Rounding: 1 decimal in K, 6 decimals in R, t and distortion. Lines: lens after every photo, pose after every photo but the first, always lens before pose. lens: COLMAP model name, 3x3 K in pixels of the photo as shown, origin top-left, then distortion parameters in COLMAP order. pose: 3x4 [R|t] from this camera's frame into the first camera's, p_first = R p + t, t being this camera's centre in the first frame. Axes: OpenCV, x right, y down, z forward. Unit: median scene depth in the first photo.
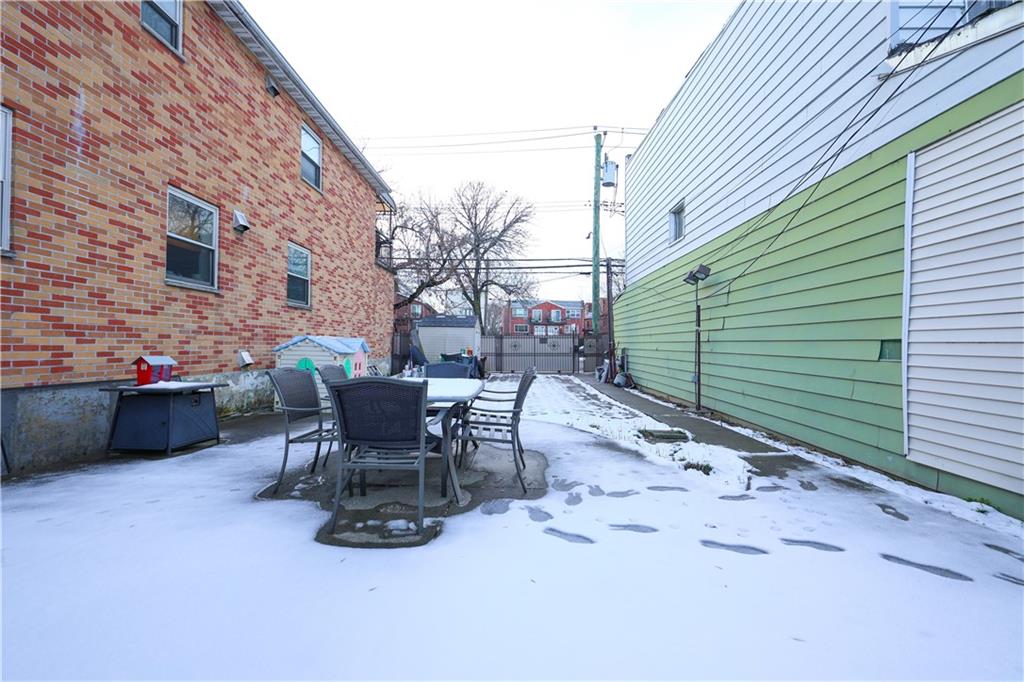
lens RADIAL K [[389.4, 0, 510.5], [0, 389.4, 338.7], [0, 0, 1]] dist [0.000262, 0.000367]
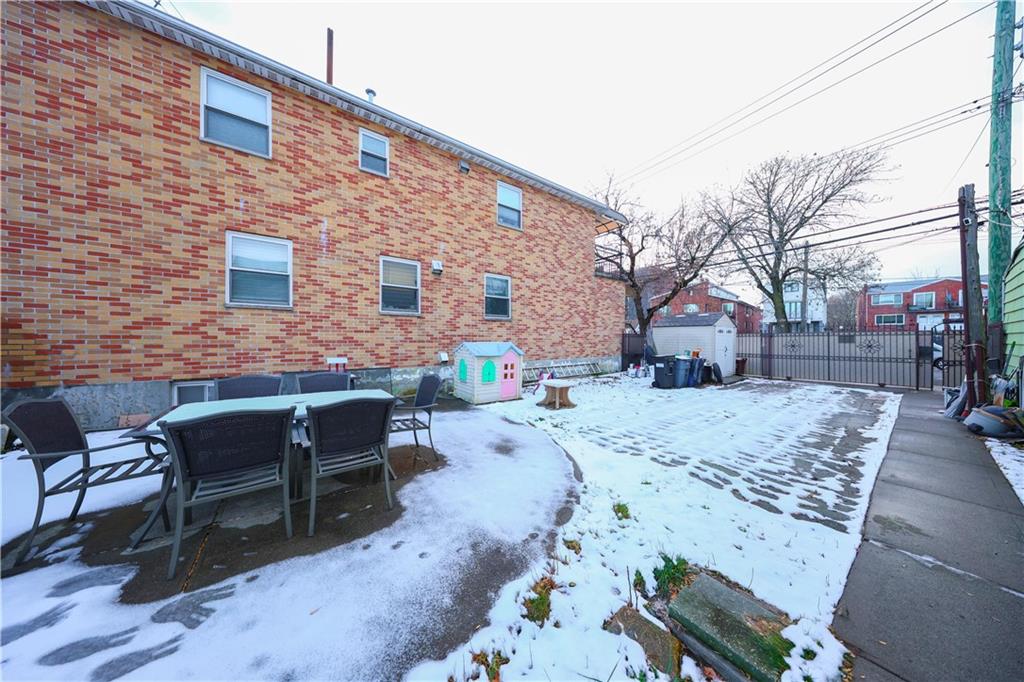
lens RADIAL K [[294.2, 0, 511.9], [0, 294.2, 340.0], [0, 0, 1]] dist [-0.000419, 0.000057]
pose [[0.610523, -0.004360, -0.791987, 0.425335], [0.015613, 0.999857, 0.006531, -0.022656], [0.791845, -0.016353, 0.610504, 0.579766]]
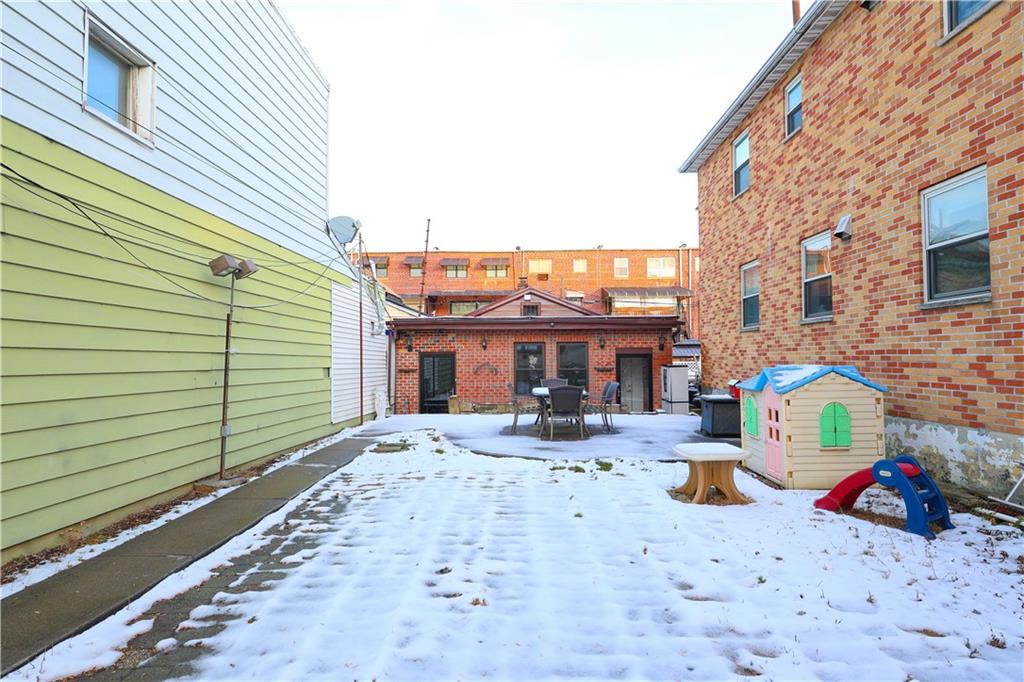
lens RADIAL K [[580.0, 0, 512.0], [0, 580.0, 341.0], [0, 0, 1]] dist [0.000549, 0.000297]
pose [[-0.999975, -0.005342, 0.004669, 0.006472], [-0.005559, 0.998847, -0.047676, 0.002908], [-0.004409, -0.047700, -0.998852, 2.439480]]
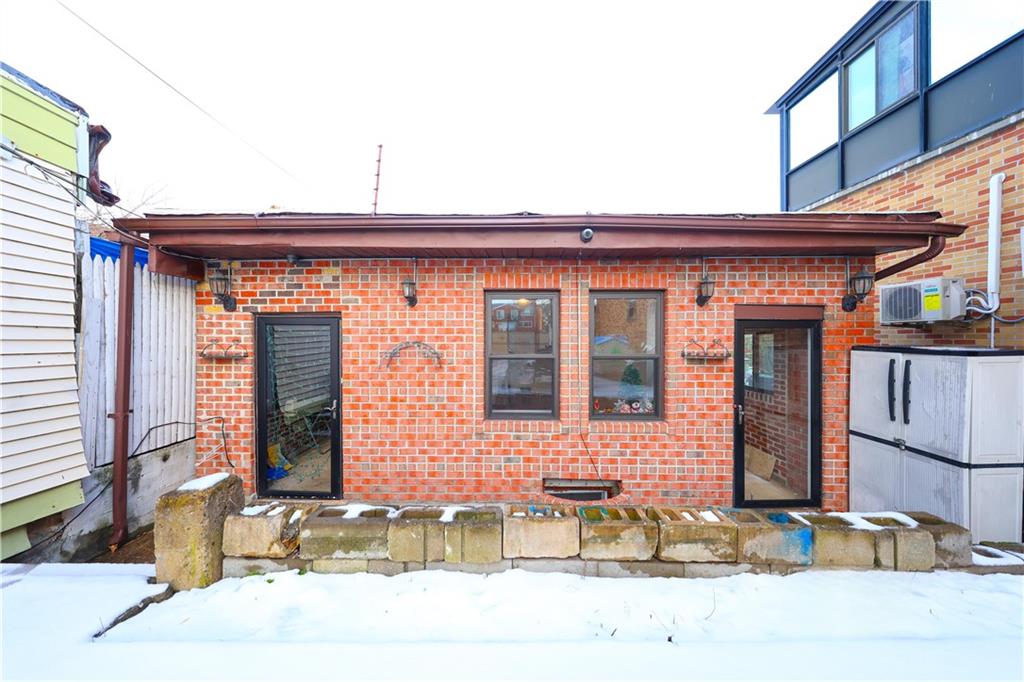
lens RADIAL K [[320.9, 0, 512.8], [0, 320.9, 338.9], [0, 0, 1]] dist [0.001021, 0.000095]
pose [[-0.999414, -0.011039, -0.032403, -0.025433], [-0.010630, 0.999862, -0.012781, -0.018680], [0.032539, -0.012429, -0.999393, 0.381880]]
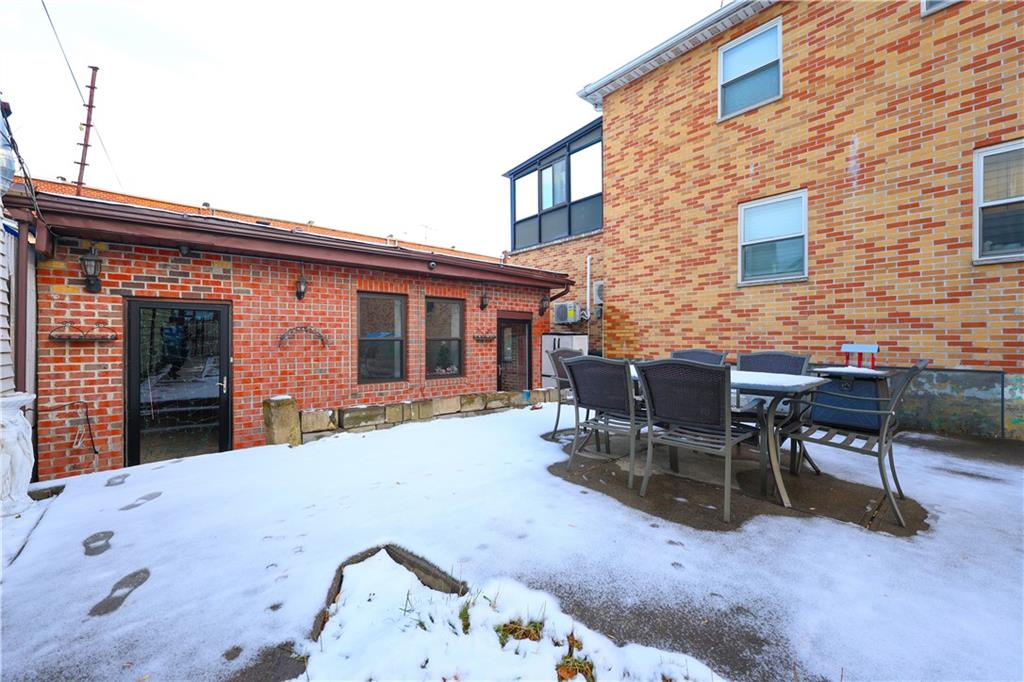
lens RADIAL K [[404.1, 0, 512.0], [0, 404.1, 341.0], [0, 0, 1]] dist [0.000403, 0.000039]
pose [[-0.733340, -0.006745, -0.679829, 0.429463], [0.006578, 0.999834, -0.017017, 0.033978], [0.679830, -0.016951, -0.733173, 0.829479]]
